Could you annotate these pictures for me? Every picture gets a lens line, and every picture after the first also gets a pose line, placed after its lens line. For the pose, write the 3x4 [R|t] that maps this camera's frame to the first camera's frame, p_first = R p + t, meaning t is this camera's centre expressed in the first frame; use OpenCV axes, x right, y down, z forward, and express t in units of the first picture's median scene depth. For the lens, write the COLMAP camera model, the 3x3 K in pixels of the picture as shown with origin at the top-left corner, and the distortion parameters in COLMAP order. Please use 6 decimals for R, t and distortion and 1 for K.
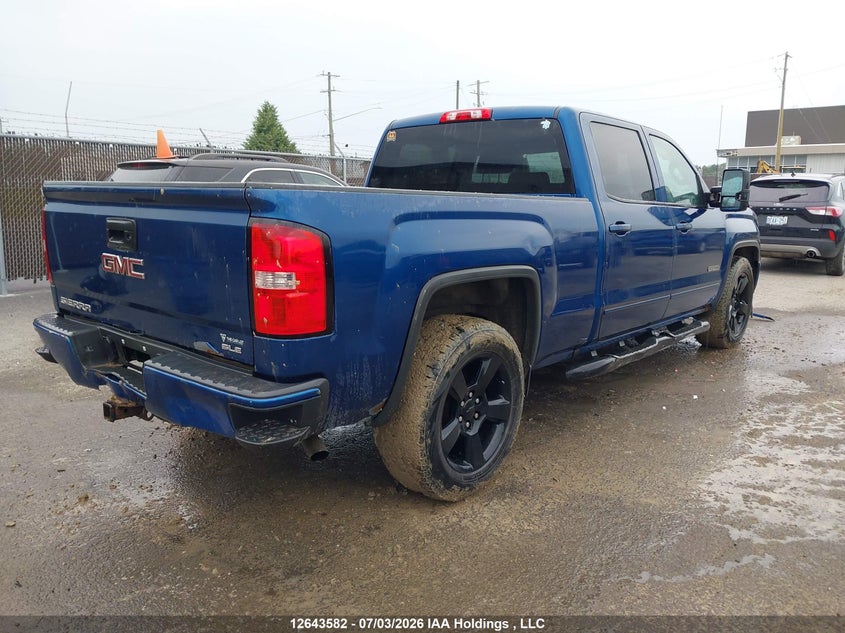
lens RADIAL K [[686.4, 0, 418.0], [0, 686.4, 317.9], [0, 0, 1]] dist [0.038750, -0.064563]
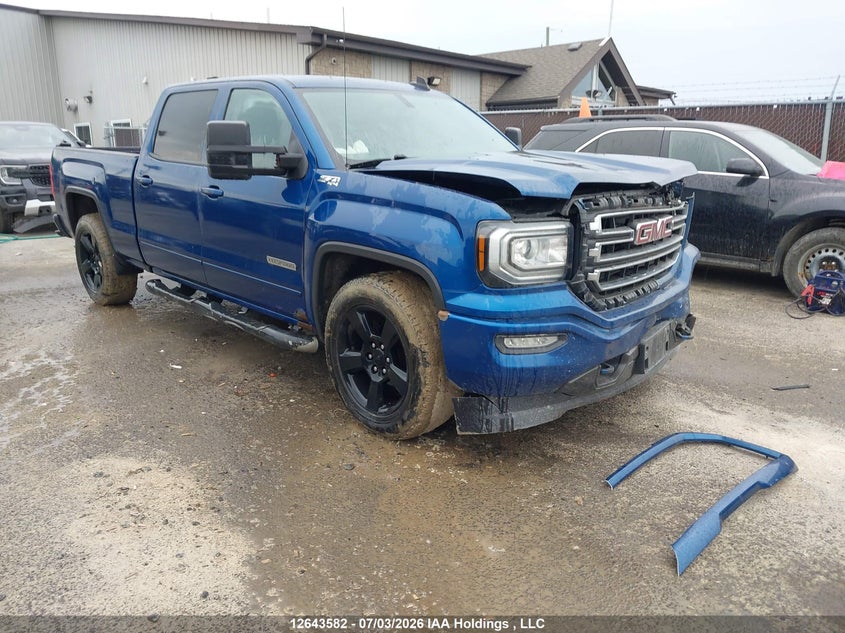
lens RADIAL K [[686.4, 0, 418.8], [0, 686.4, 317.5], [0, 0, 1]] dist [0.038750, -0.064563]
pose [[-0.126976, 0.231051, -0.964620, 0.793351], [-0.187169, 0.949440, 0.252053, -0.159603], [0.974087, 0.212551, -0.077310, 0.867438]]
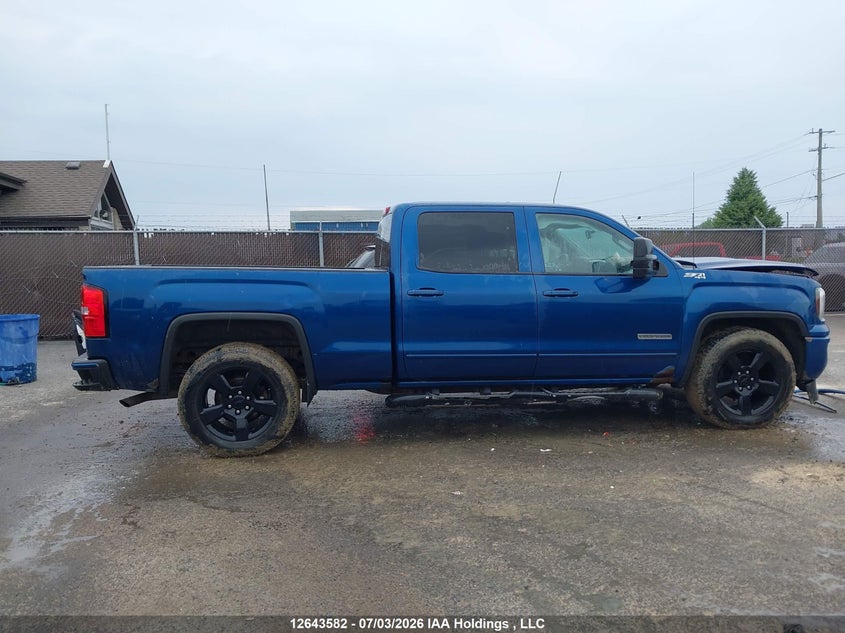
lens RADIAL K [[686.4, 0, 421.5], [0, 686.4, 315.7], [0, 0, 1]] dist [0.038750, -0.064563]
pose [[0.738570, 0.032435, -0.673397, 0.605750], [-0.101360, 0.992831, -0.063349, -0.002486], [0.666514, 0.115043, 0.736562, 0.036323]]
